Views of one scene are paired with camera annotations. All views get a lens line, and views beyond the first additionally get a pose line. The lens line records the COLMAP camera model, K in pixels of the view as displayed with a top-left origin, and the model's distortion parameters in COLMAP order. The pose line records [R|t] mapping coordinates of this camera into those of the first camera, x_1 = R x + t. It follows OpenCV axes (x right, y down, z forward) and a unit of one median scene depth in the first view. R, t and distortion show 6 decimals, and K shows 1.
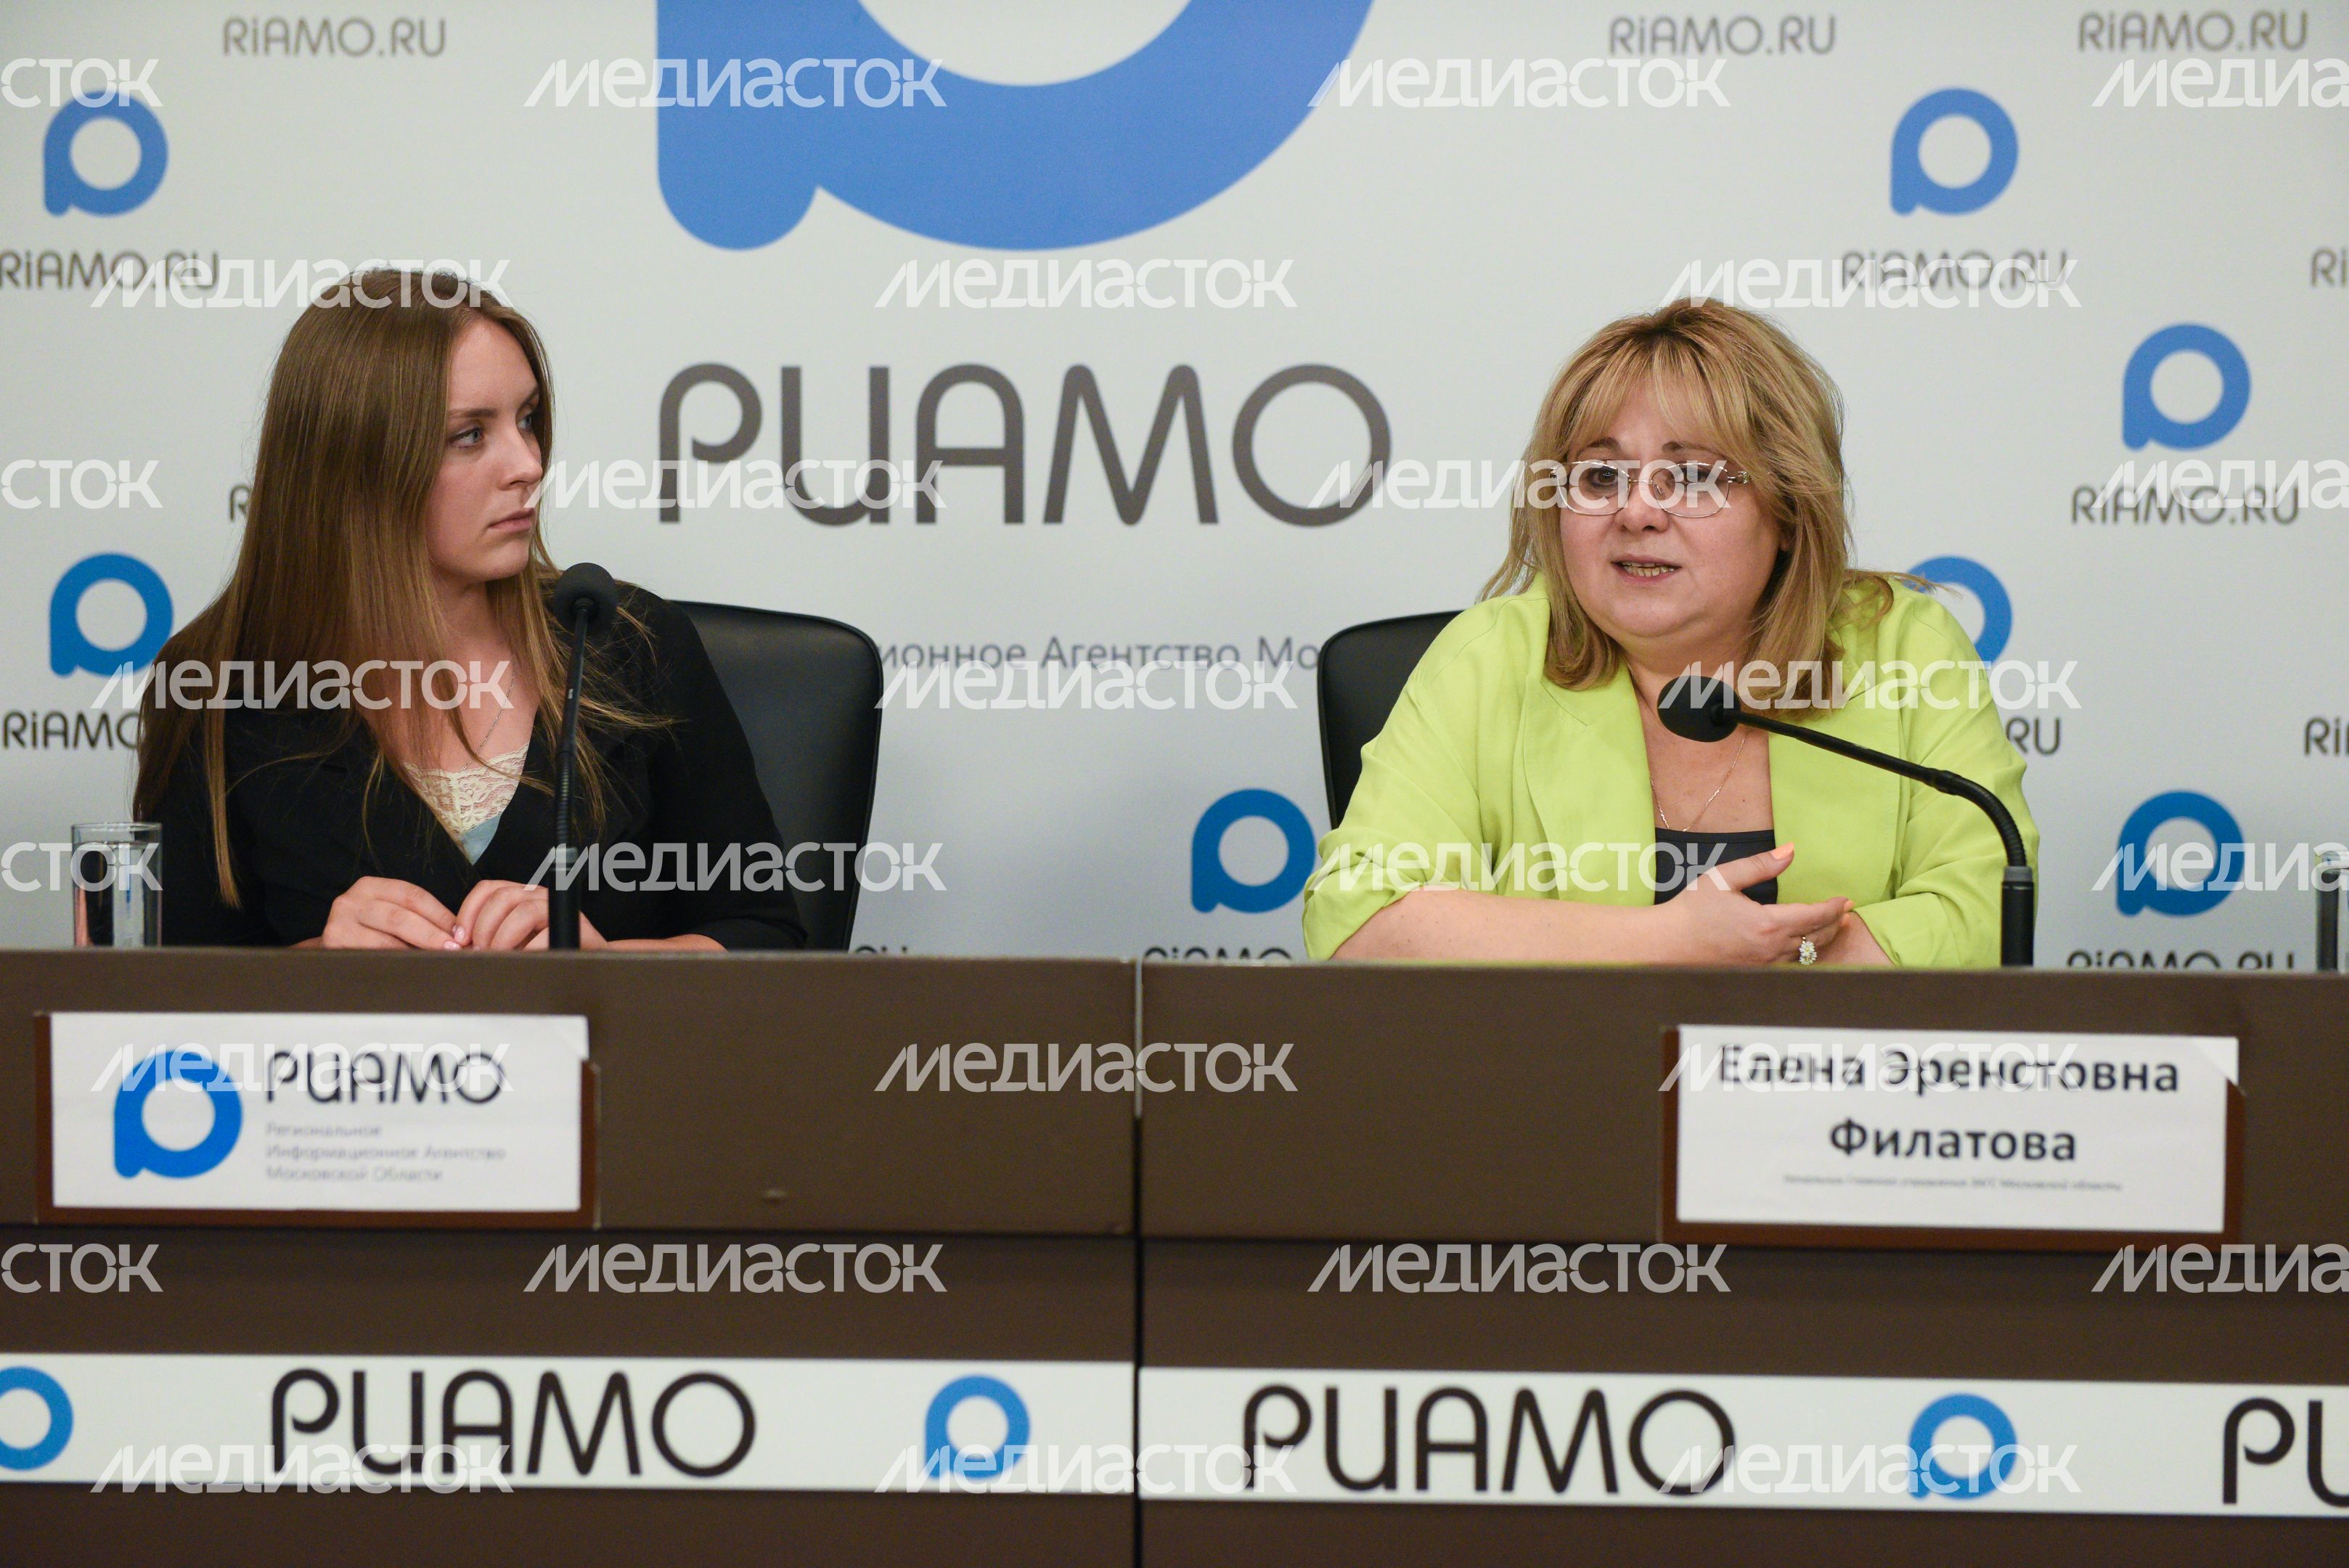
lens RADIAL K [[4484.6, 0, 1160.6], [0, 4484.6, 776.4], [0, 0, 1]] dist [0.100872, 0.000000]
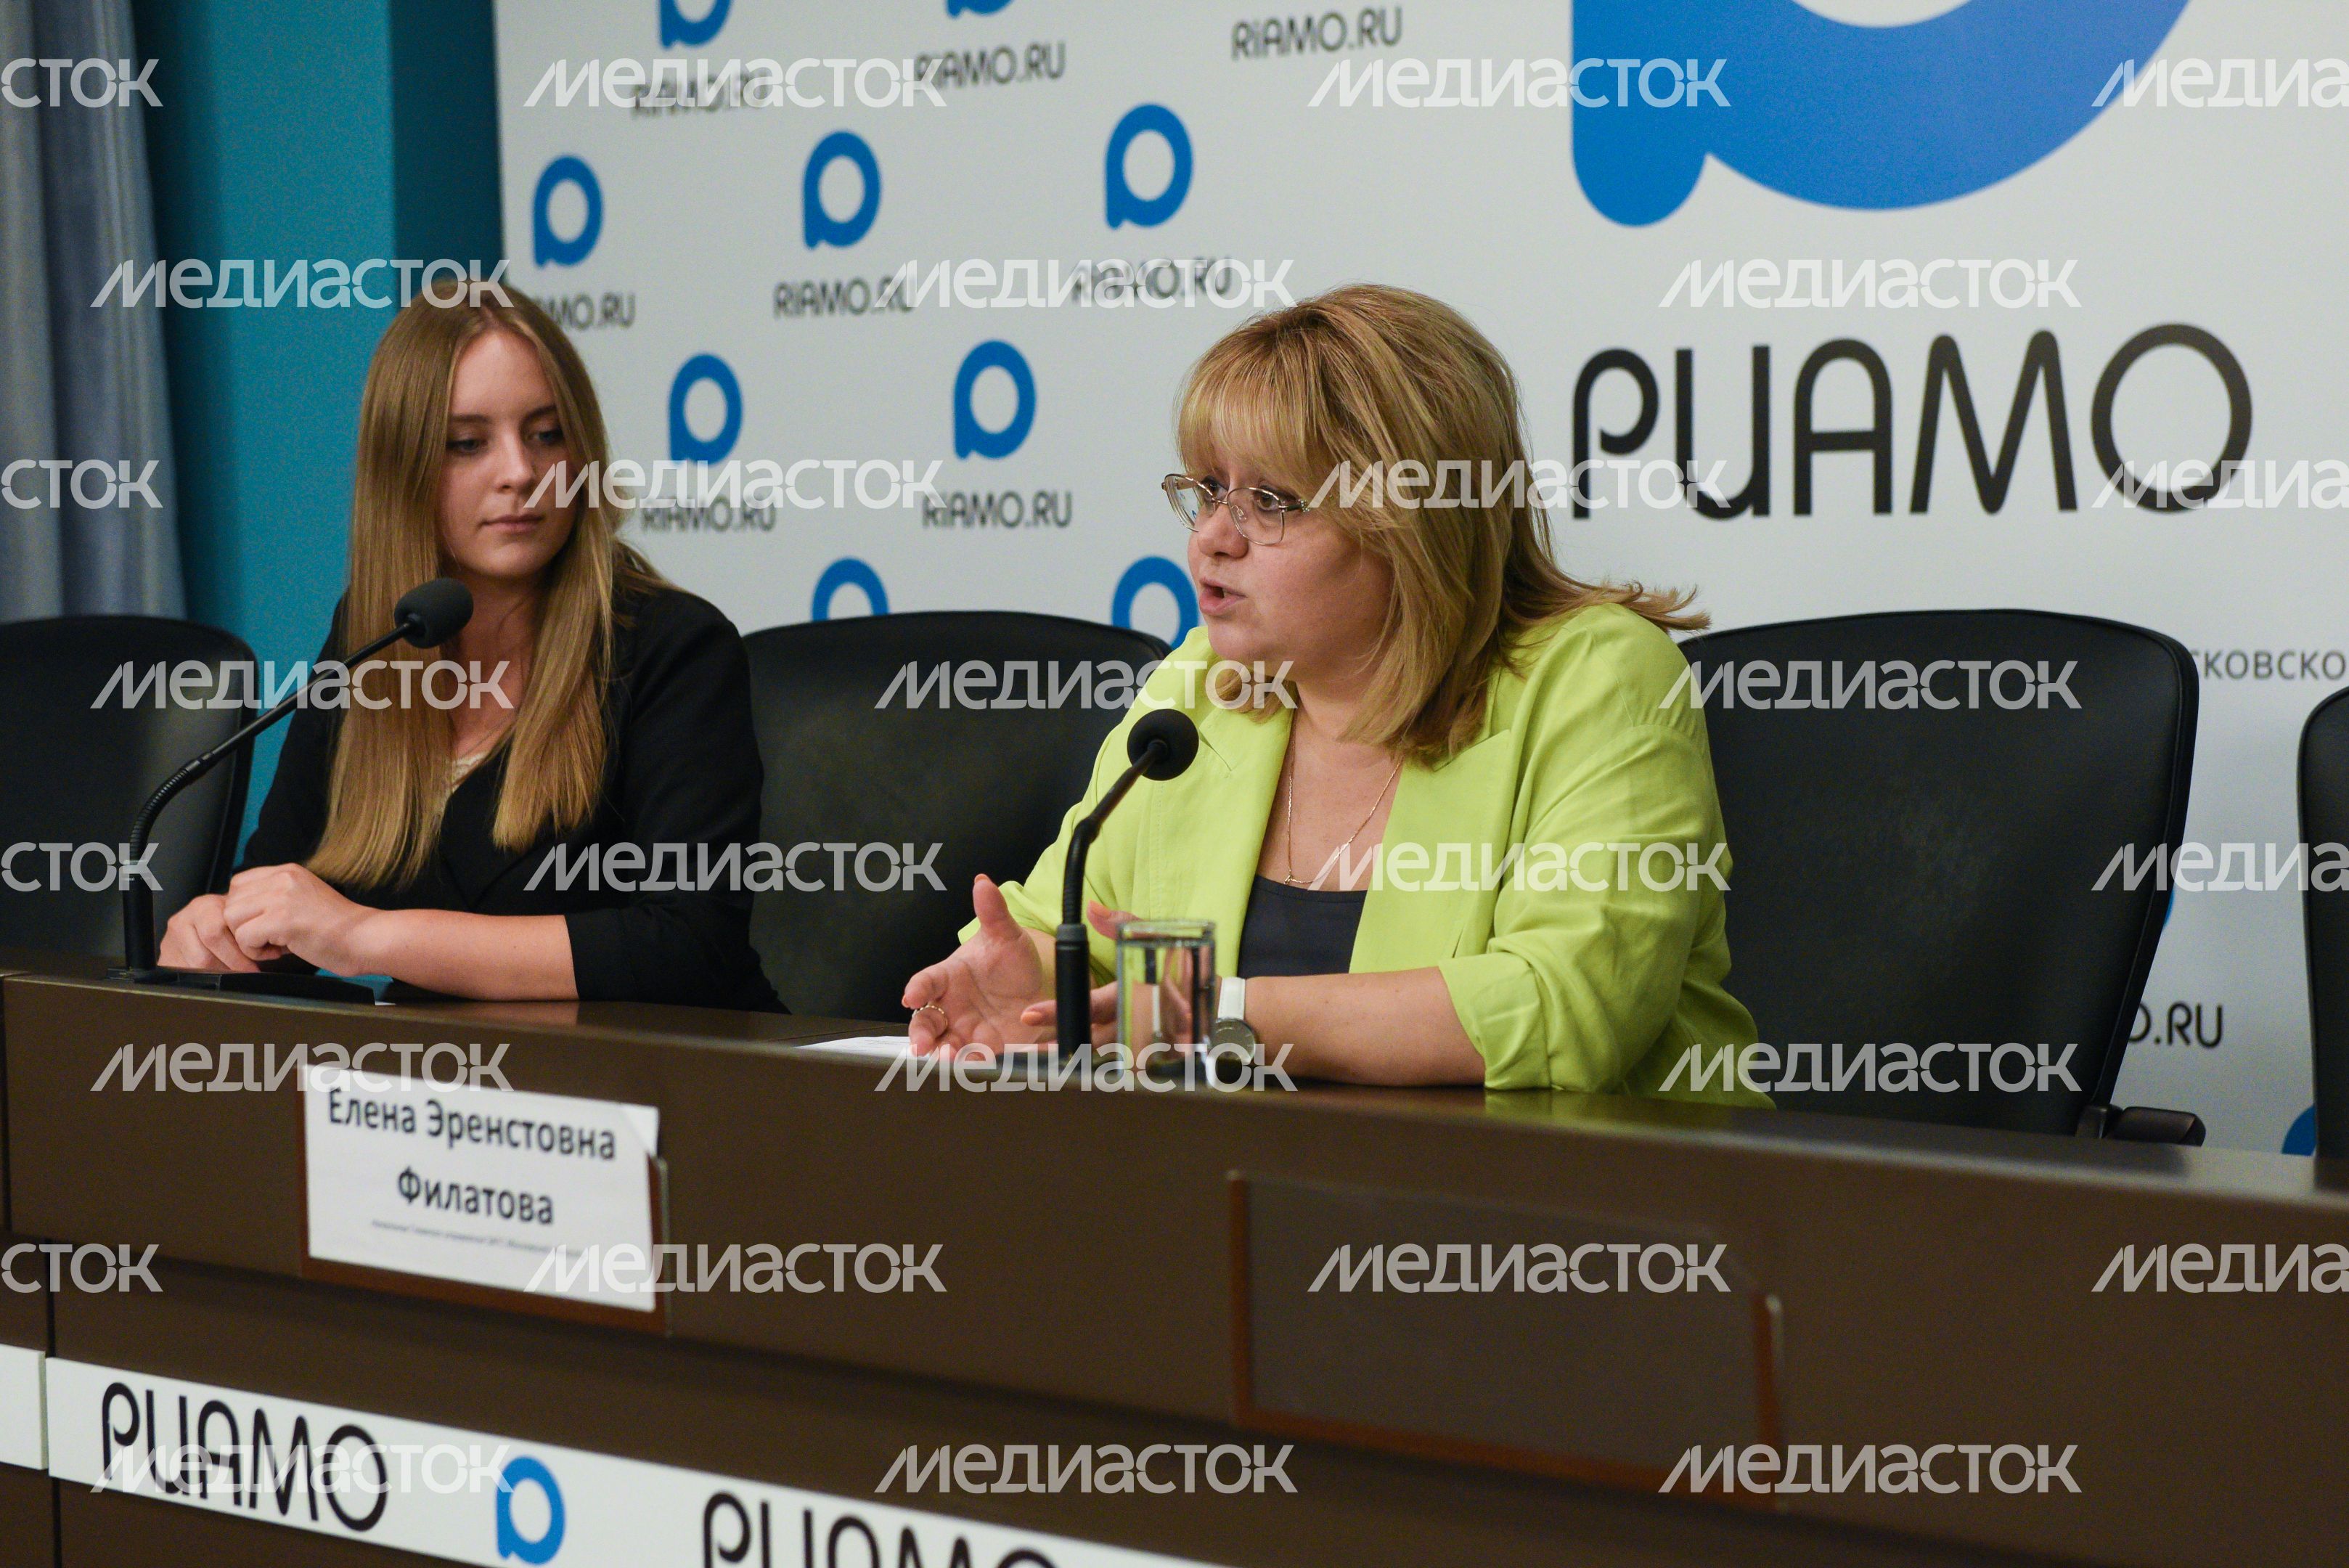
lens RADIAL K [[5049.9, 0, 1178.8], [0, 5049.9, 840.8], [0, 0, 1]] dist [0.109075, 0.000000]
pose [[0.750671, 0.028722, -0.660052, 0.826987], [-0.016240, 0.999555, 0.025025, -0.021617], [0.660477, -0.008067, 0.750803, 0.222406]]
